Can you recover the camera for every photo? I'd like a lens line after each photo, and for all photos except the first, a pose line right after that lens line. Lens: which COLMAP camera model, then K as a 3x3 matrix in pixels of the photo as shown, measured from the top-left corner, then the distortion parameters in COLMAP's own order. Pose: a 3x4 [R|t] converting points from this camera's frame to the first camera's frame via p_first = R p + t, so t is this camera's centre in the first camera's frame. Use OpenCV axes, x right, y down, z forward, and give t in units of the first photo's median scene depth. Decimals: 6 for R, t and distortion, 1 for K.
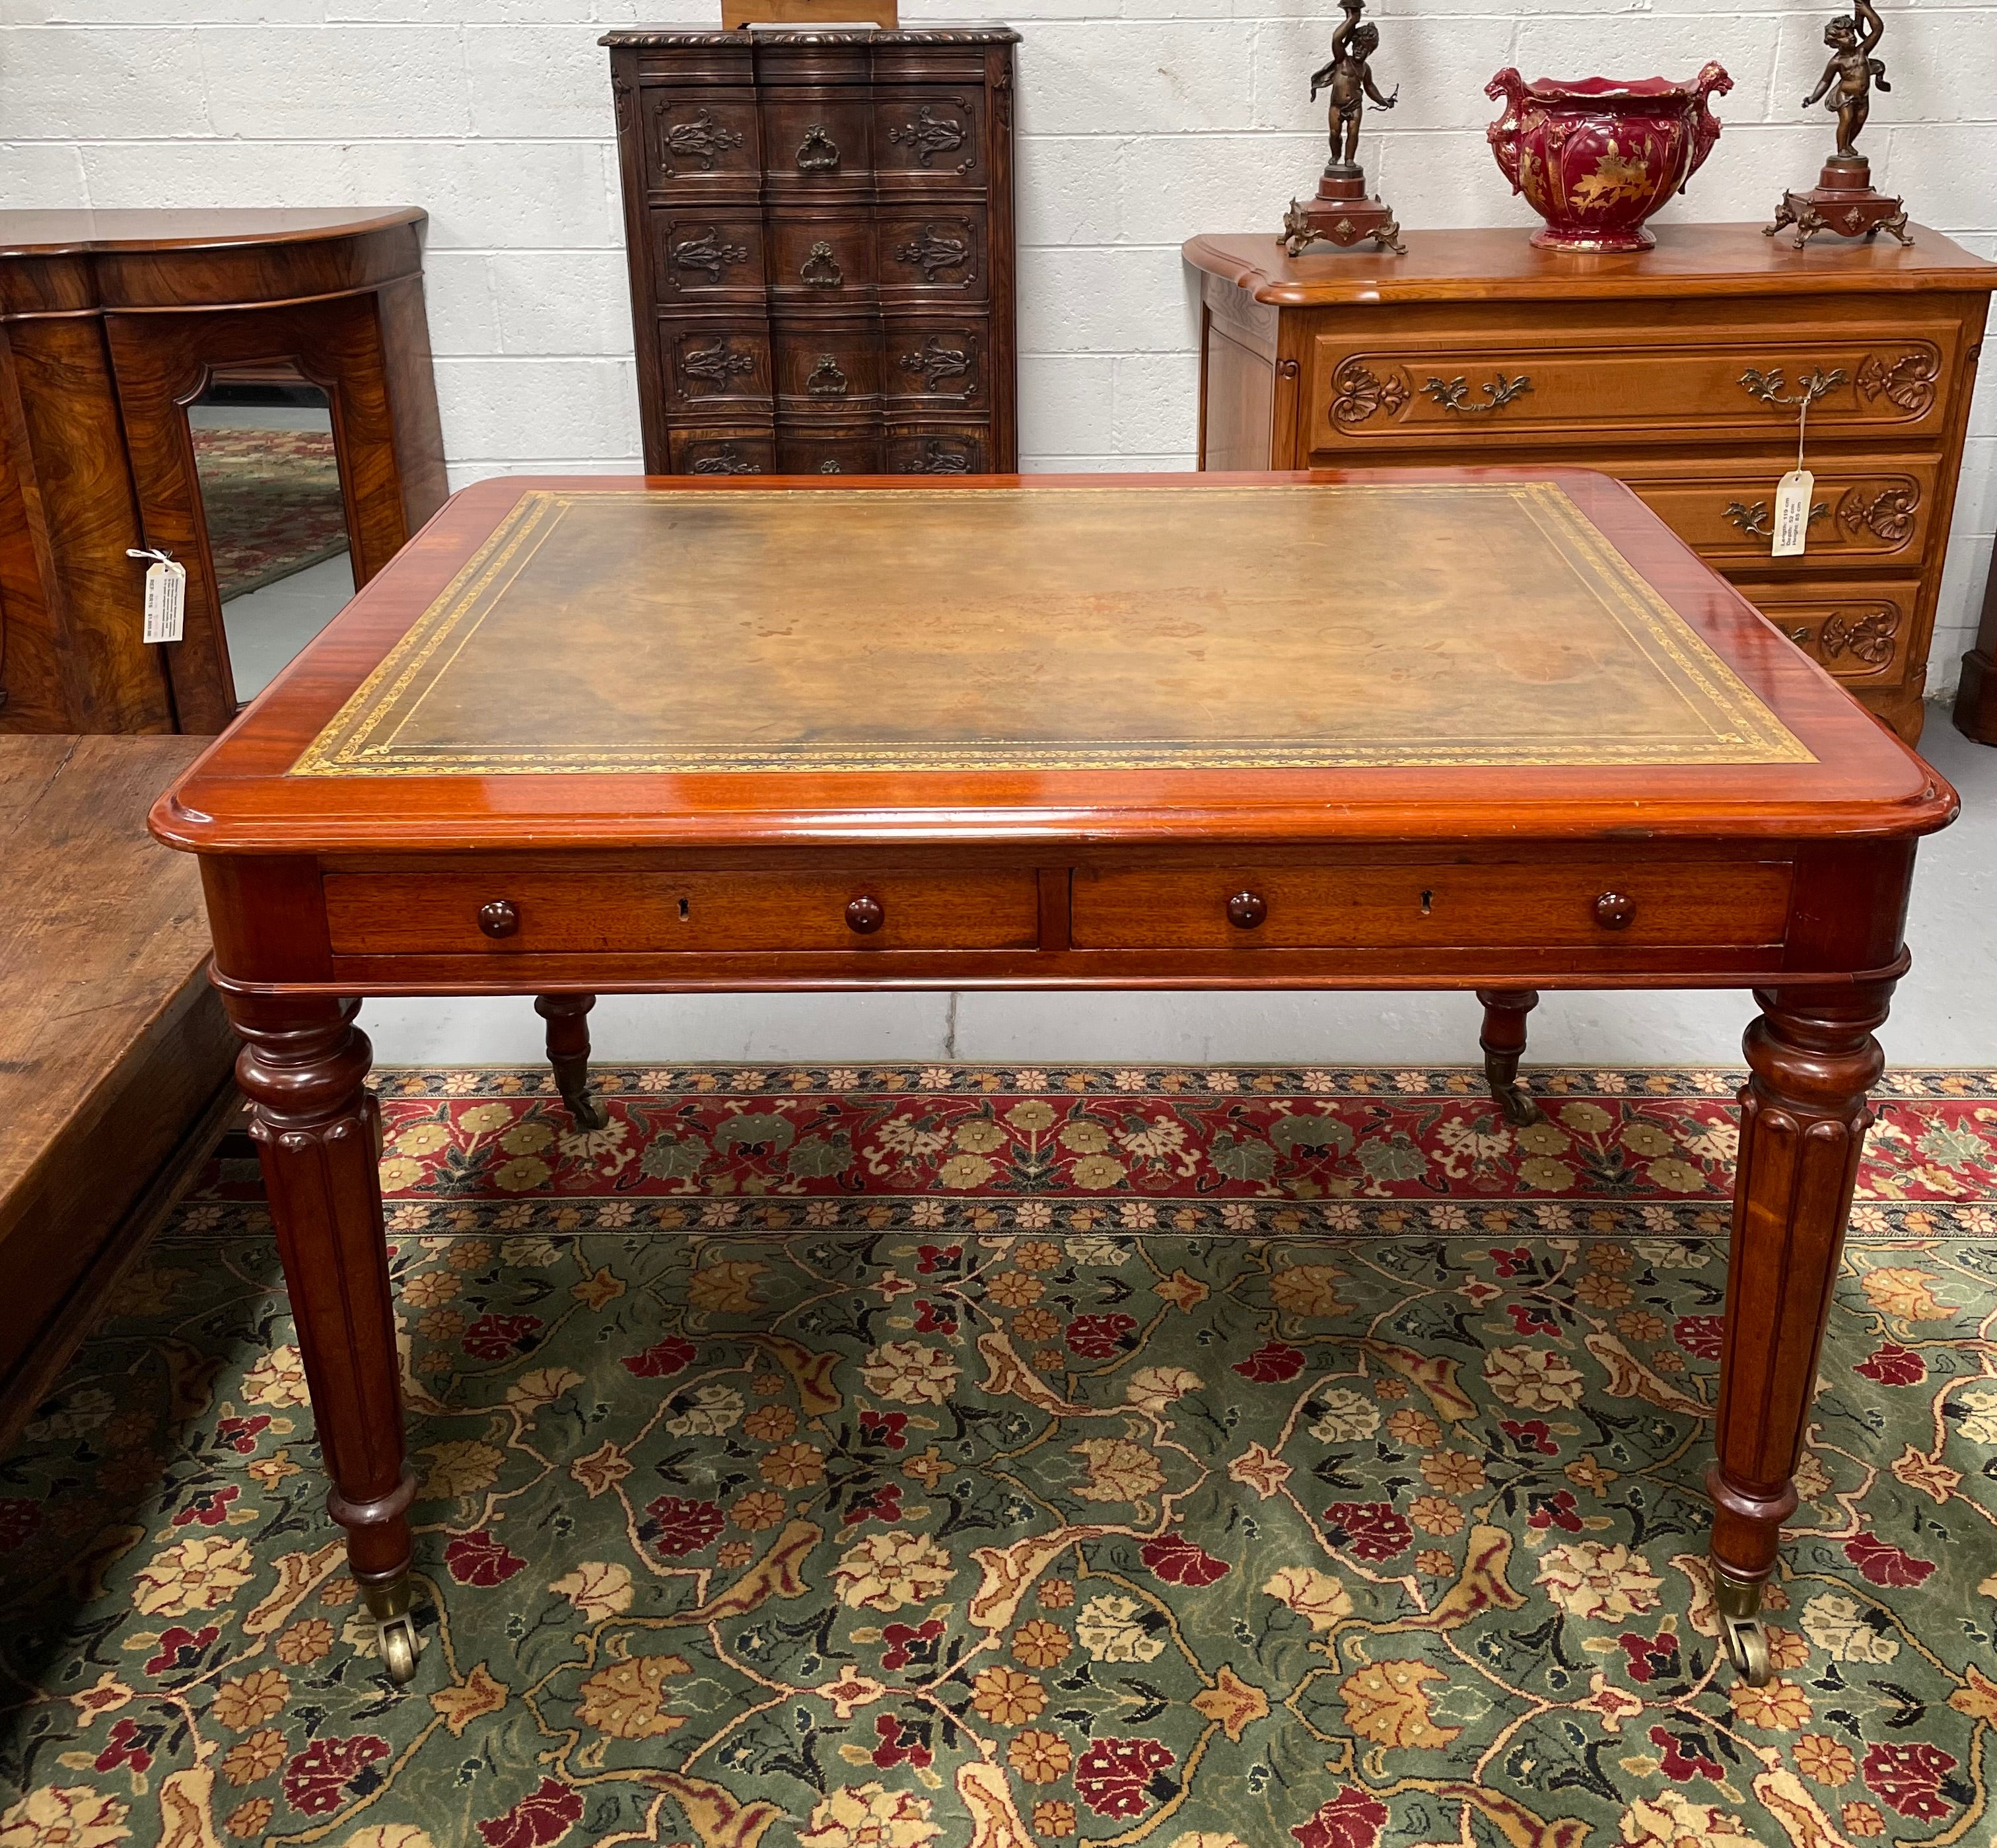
lens RADIAL K [[2046.7, 0, 1001.3], [0, 2046.7, 730.0], [0, 0, 1]] dist [0.046707, 0.000000]
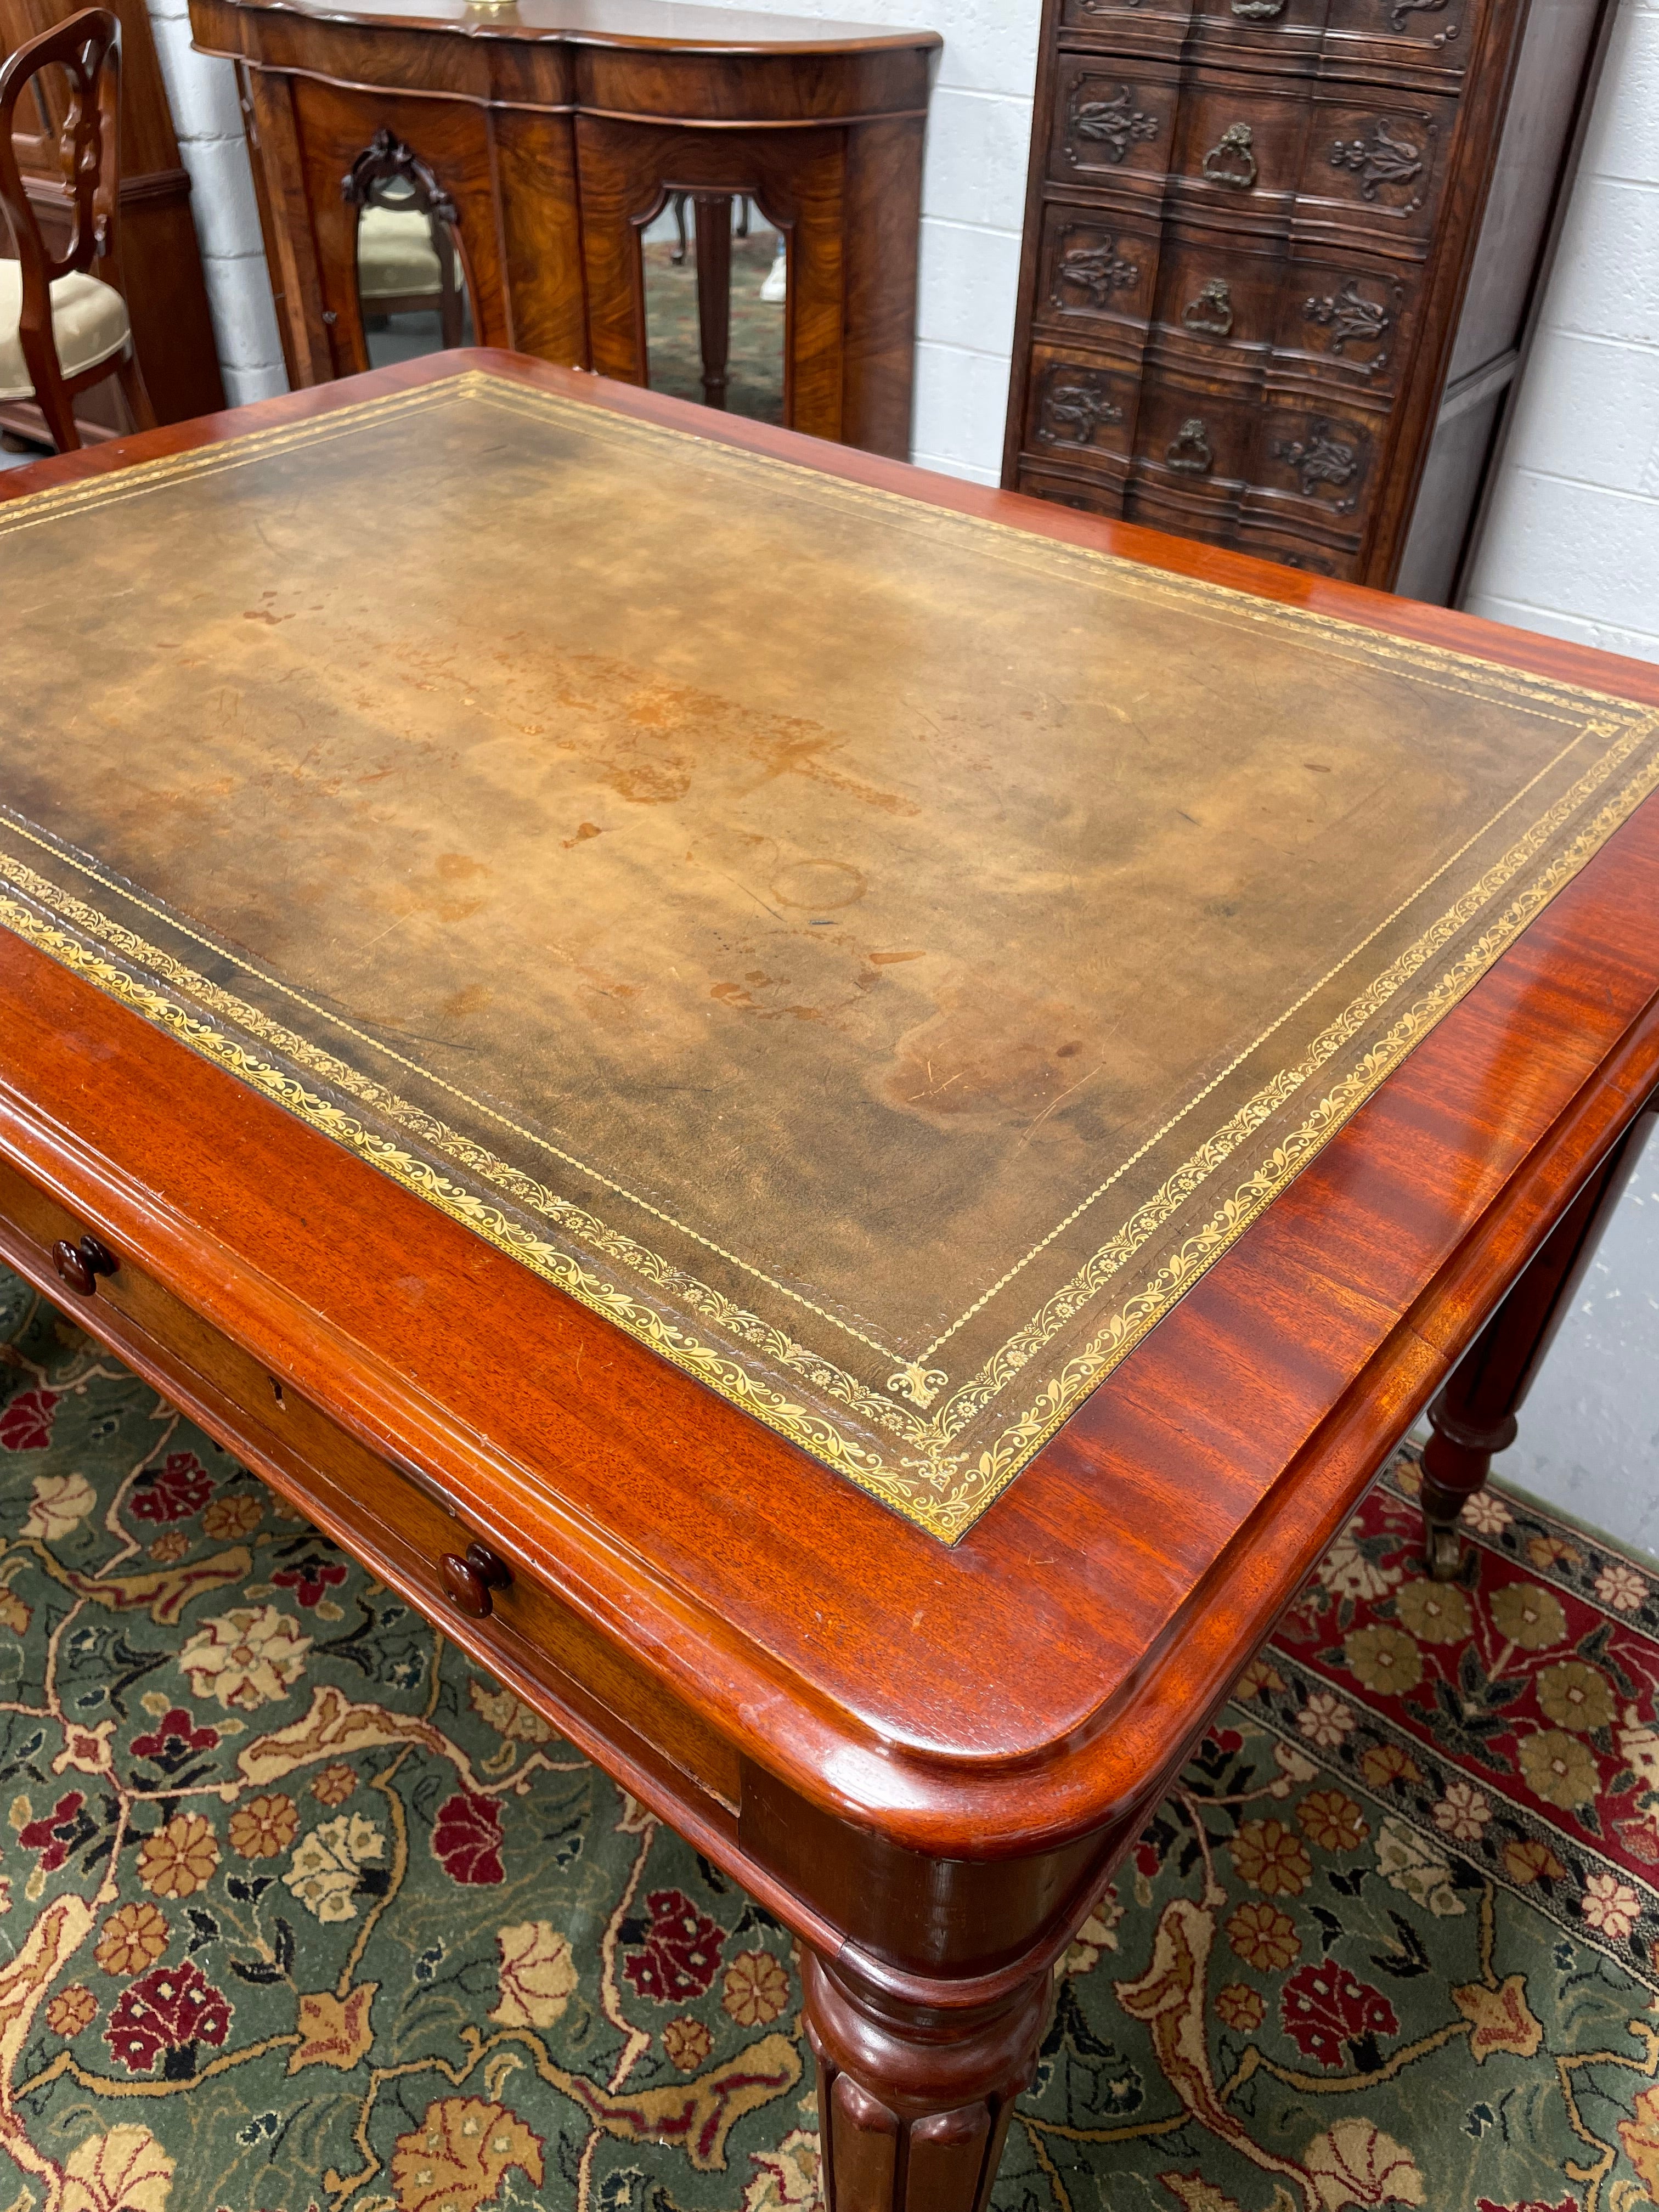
lens RADIAL K [[1691.2, 0, 812.6], [0, 1691.2, 1075.3], [0, 0, 1]] dist [0.070610, -0.096929]
pose [[0.773476, 0.402934, -0.489264, 0.382123], [-0.252592, 0.903933, 0.345112, -0.146914], [0.581320, -0.143352, 0.800948, 0.520215]]
